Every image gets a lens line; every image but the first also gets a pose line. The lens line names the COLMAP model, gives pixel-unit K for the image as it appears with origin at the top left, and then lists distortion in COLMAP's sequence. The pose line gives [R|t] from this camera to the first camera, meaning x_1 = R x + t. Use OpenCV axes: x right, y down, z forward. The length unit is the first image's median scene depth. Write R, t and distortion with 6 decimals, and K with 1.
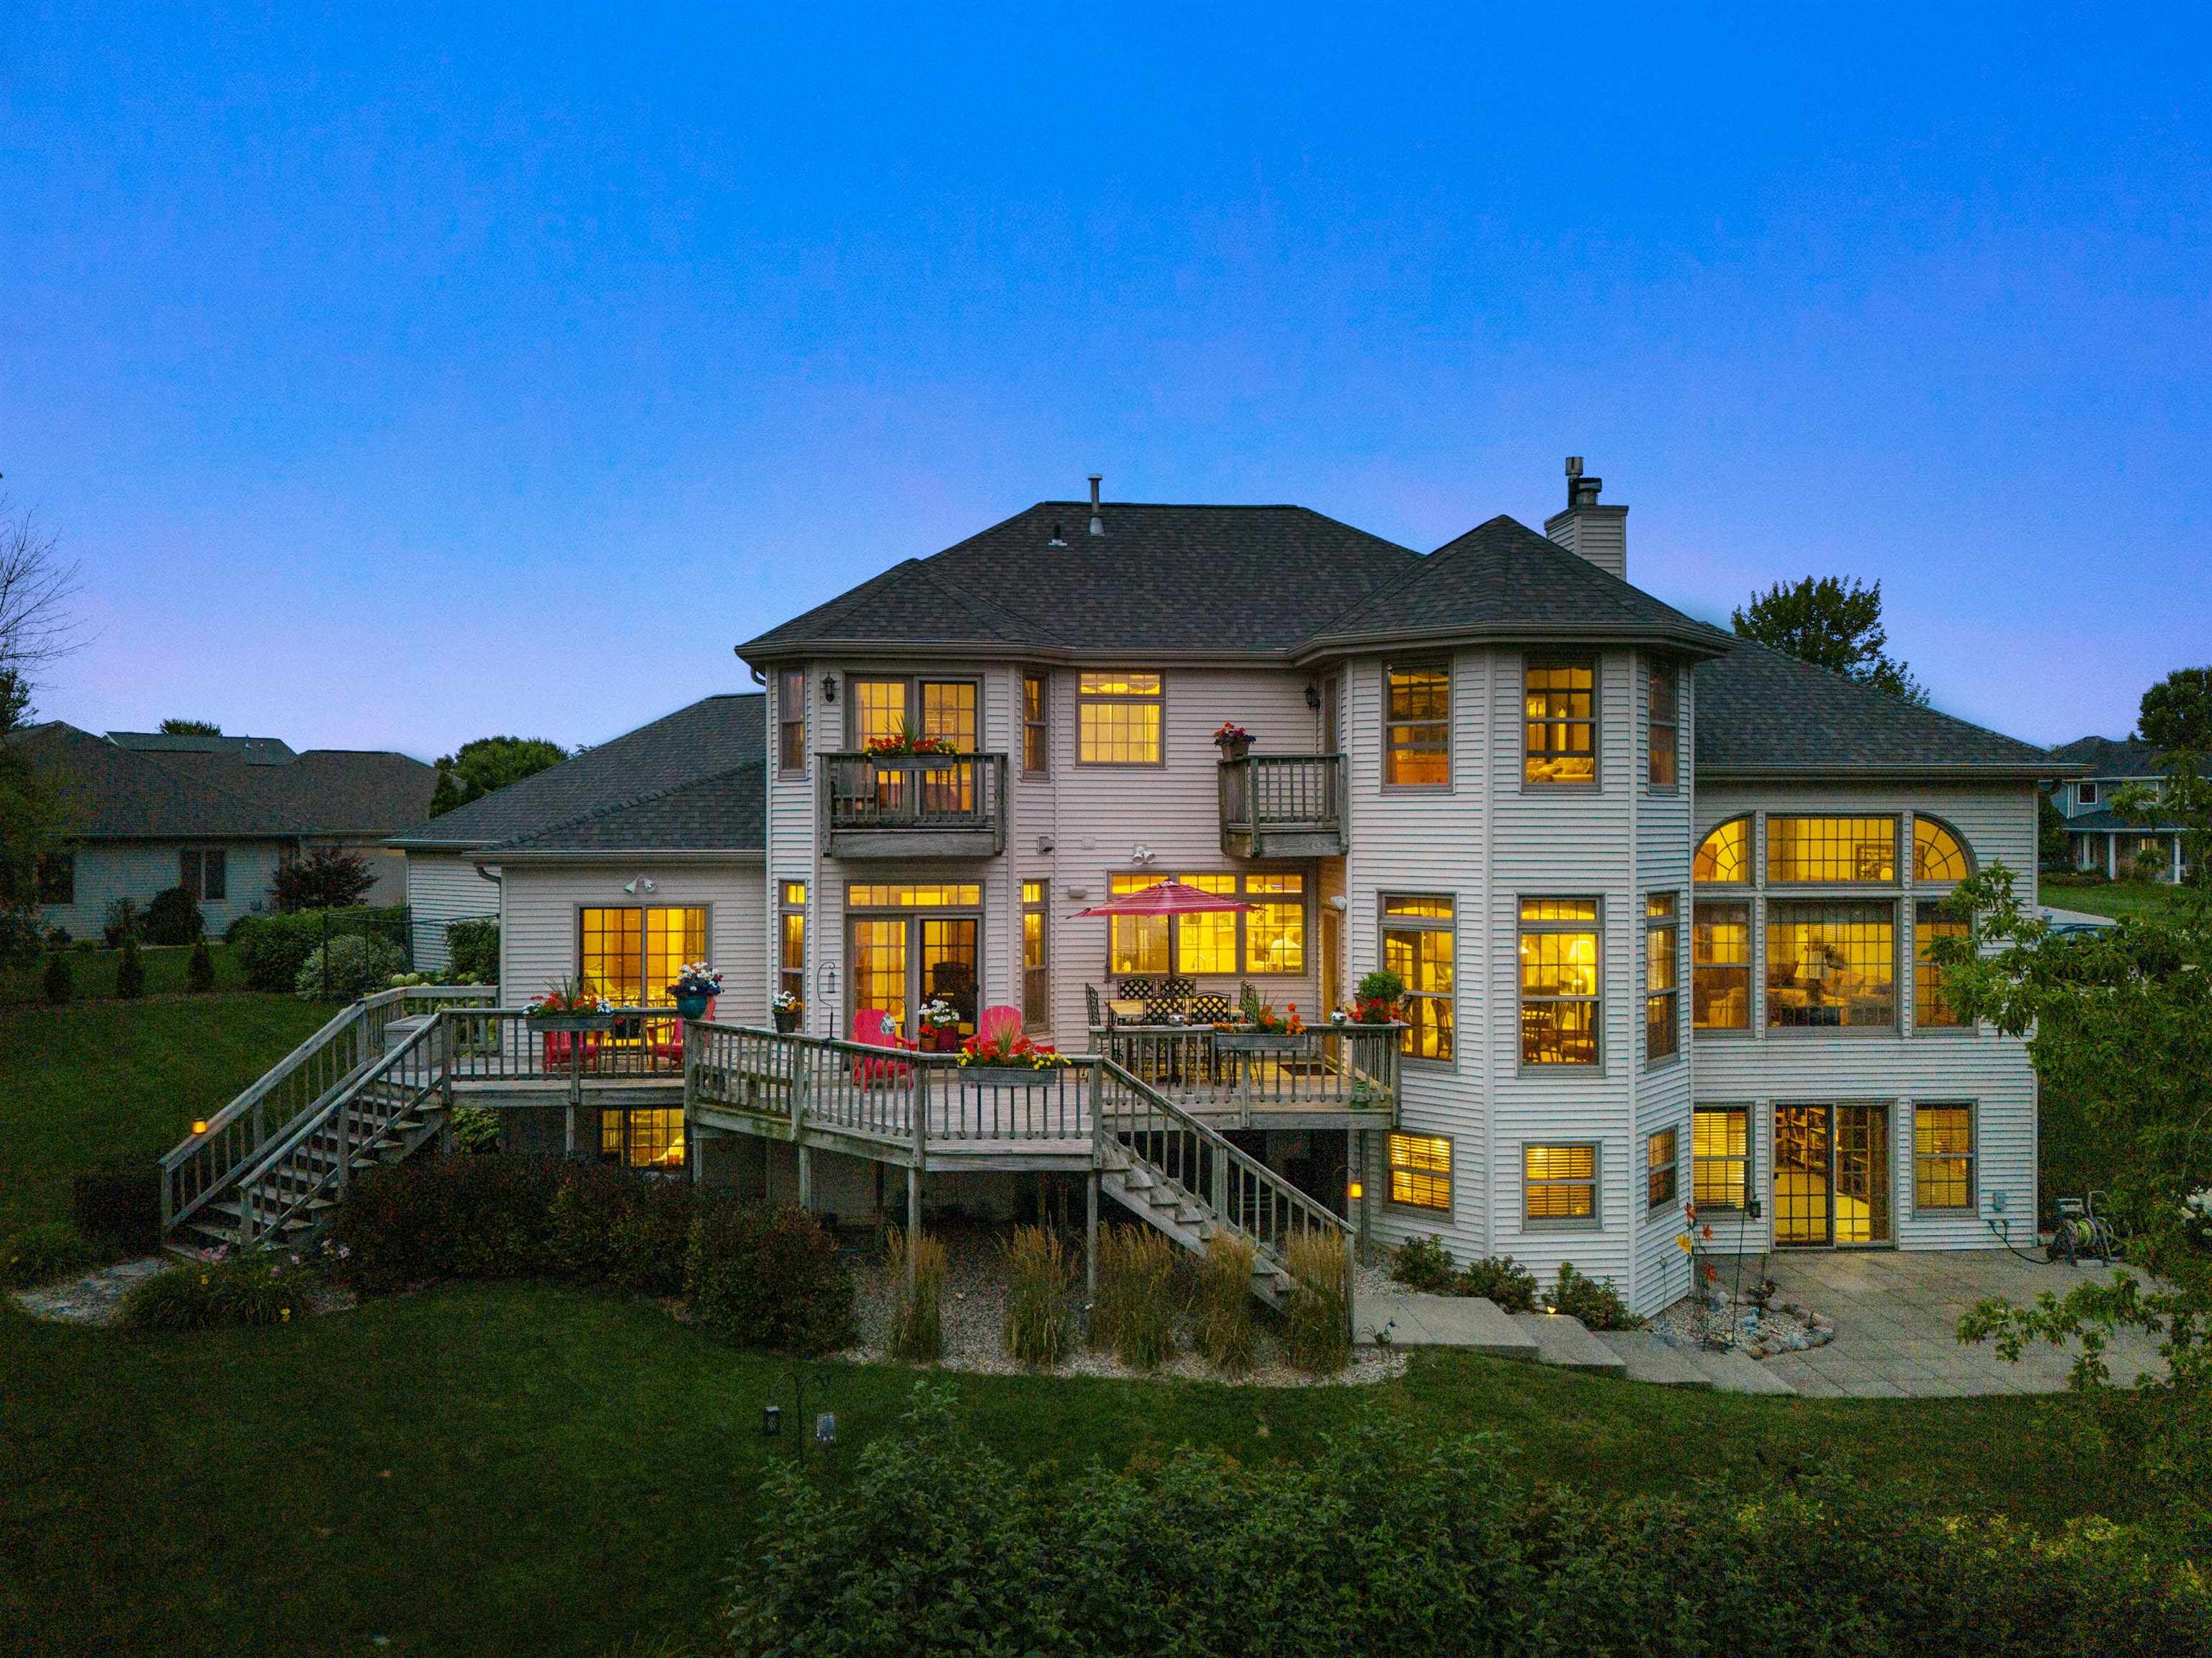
lens RADIAL K [[1602.1, 0, 1106.0], [0, 1602.1, 829.0], [0, 0, 1]] dist [0.078362, -0.066155]
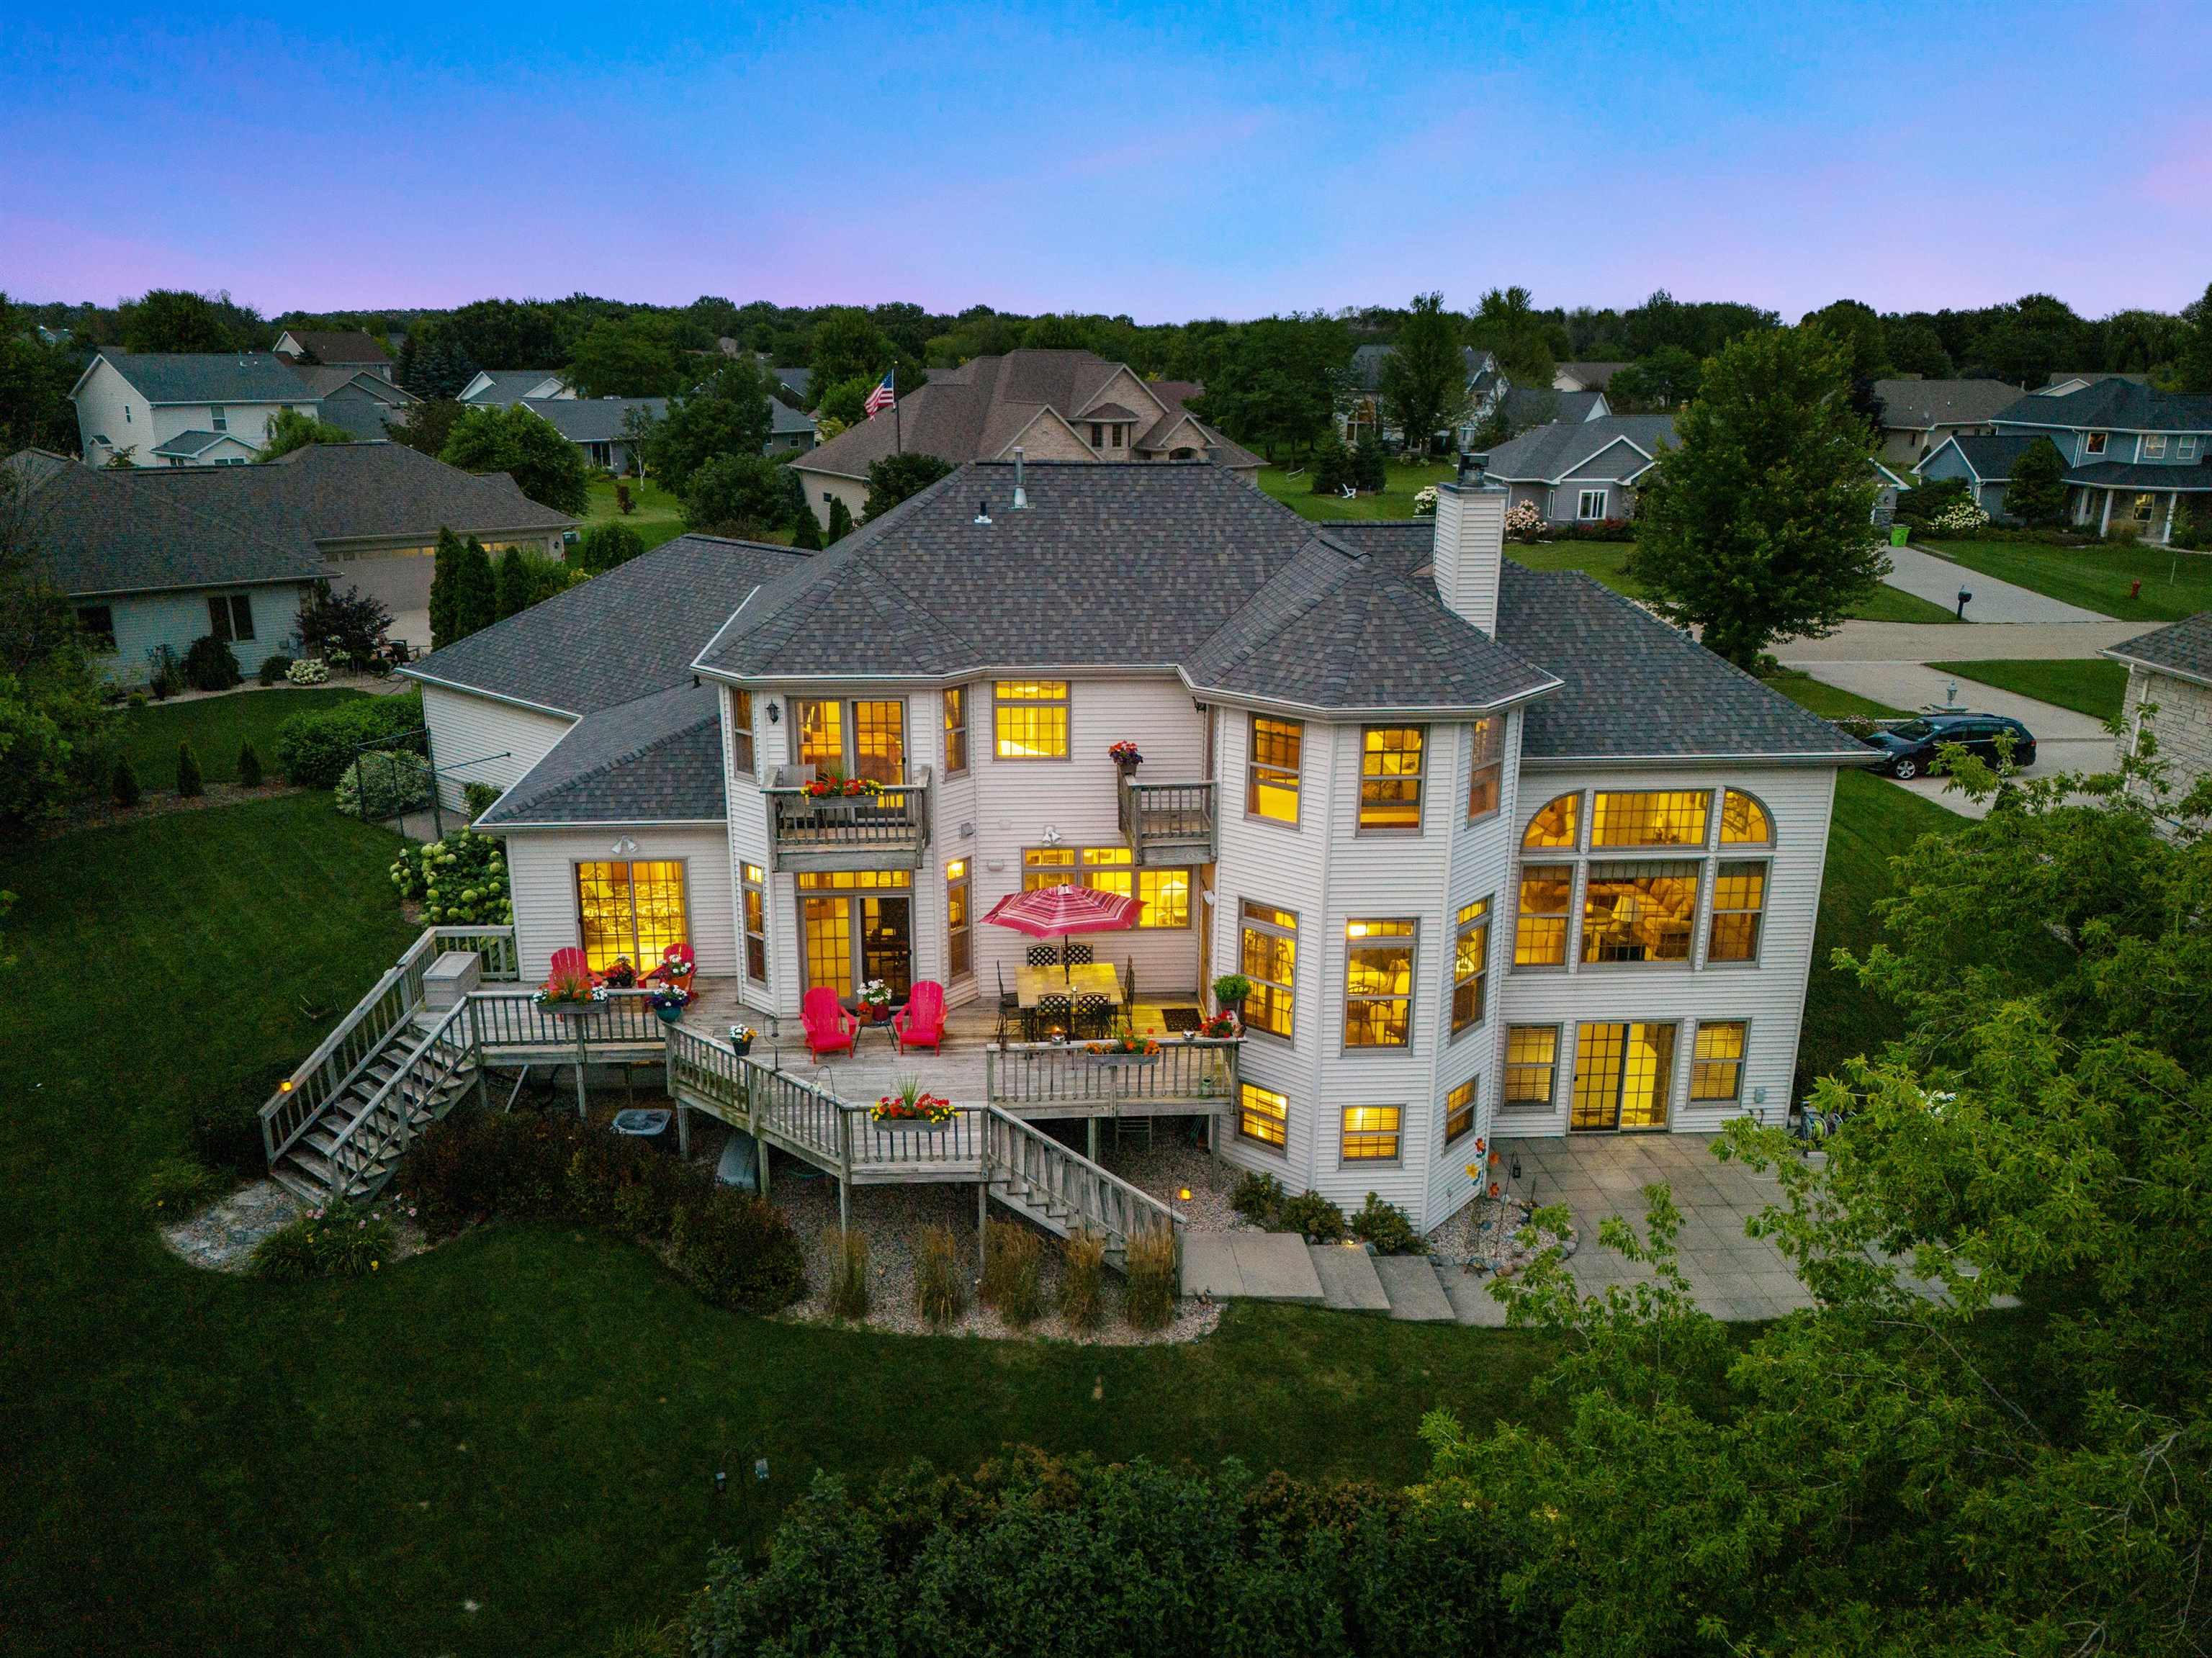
lens RADIAL K [[1602.1, 0, 1106.0], [0, 1602.1, 829.0], [0, 0, 1]] dist [0.078362, -0.066155]
pose [[0.999830, 0.011776, -0.014199, 0.086761], [-0.007346, 0.960238, 0.279086, -0.342946], [0.016921, -0.278934, 0.960161, -0.131149]]
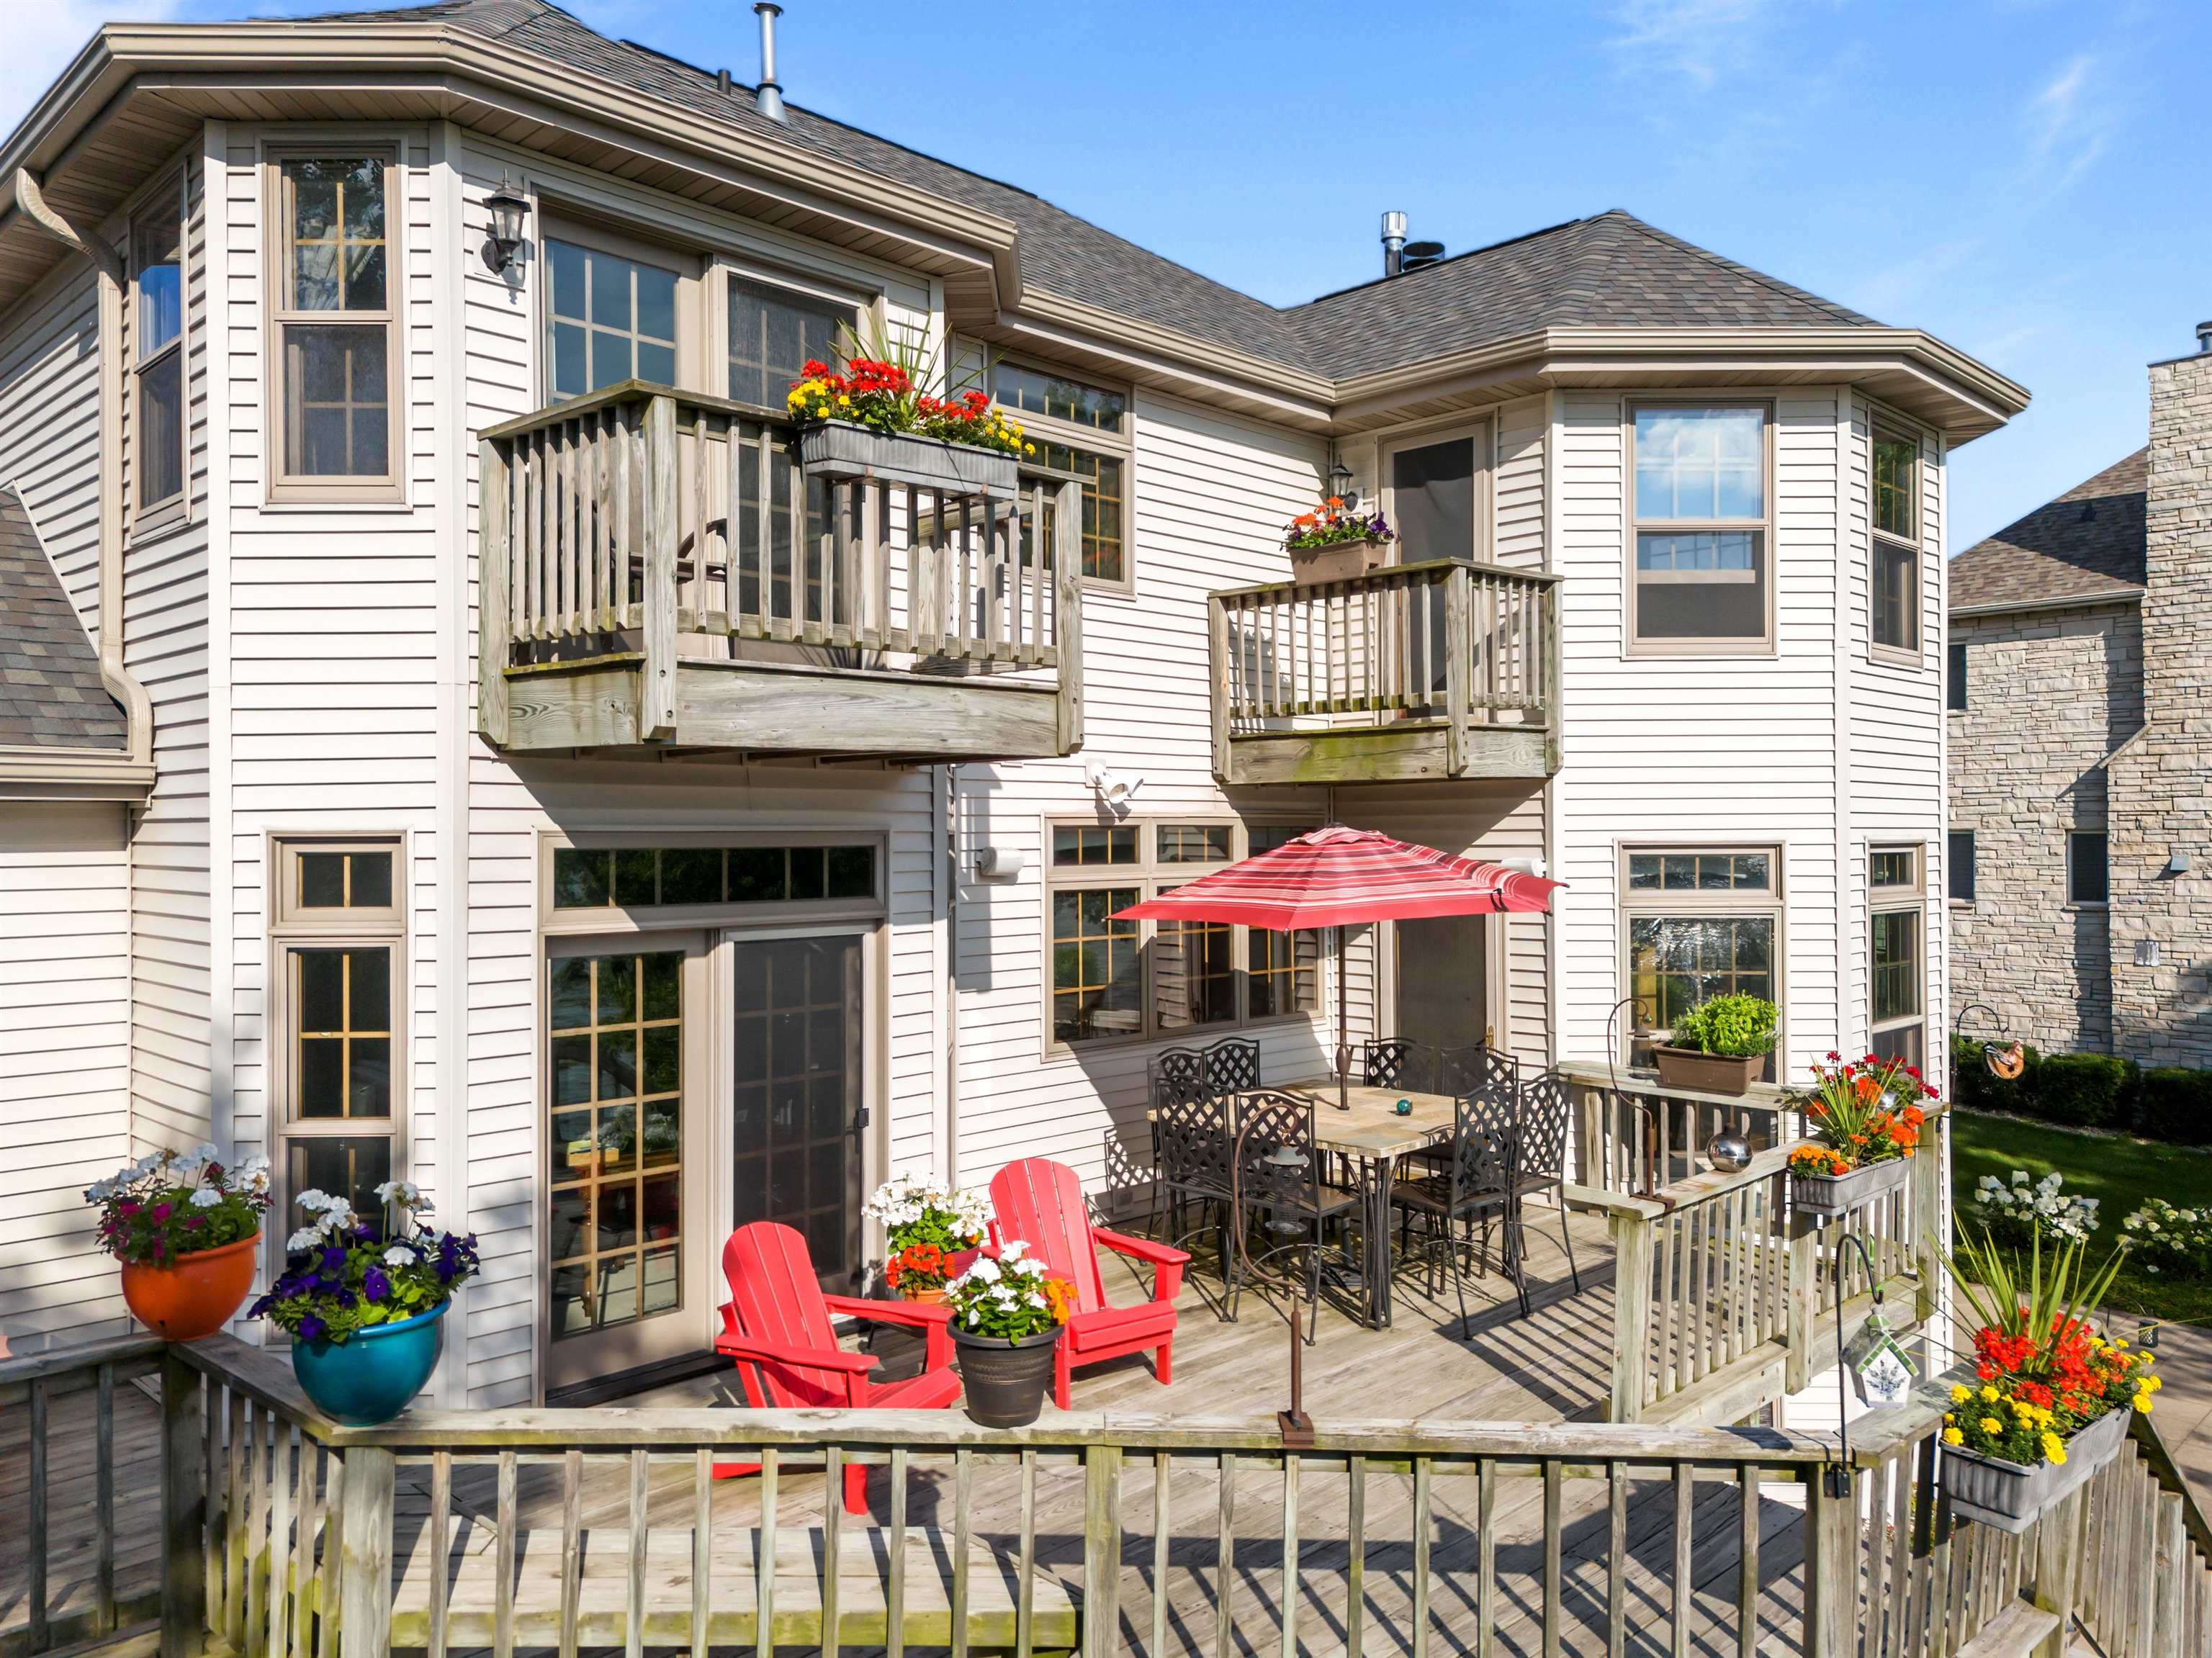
lens RADIAL K [[1602.1, 0, 1106.0], [0, 1602.1, 829.0], [0, 0, 1]] dist [0.078362, -0.066155]
pose [[0.777366, -0.003231, 0.629041, -0.293085], [0.009816, 0.999927, -0.006995, 0.036324], [-0.628972, 0.011612, 0.777341, 0.701875]]
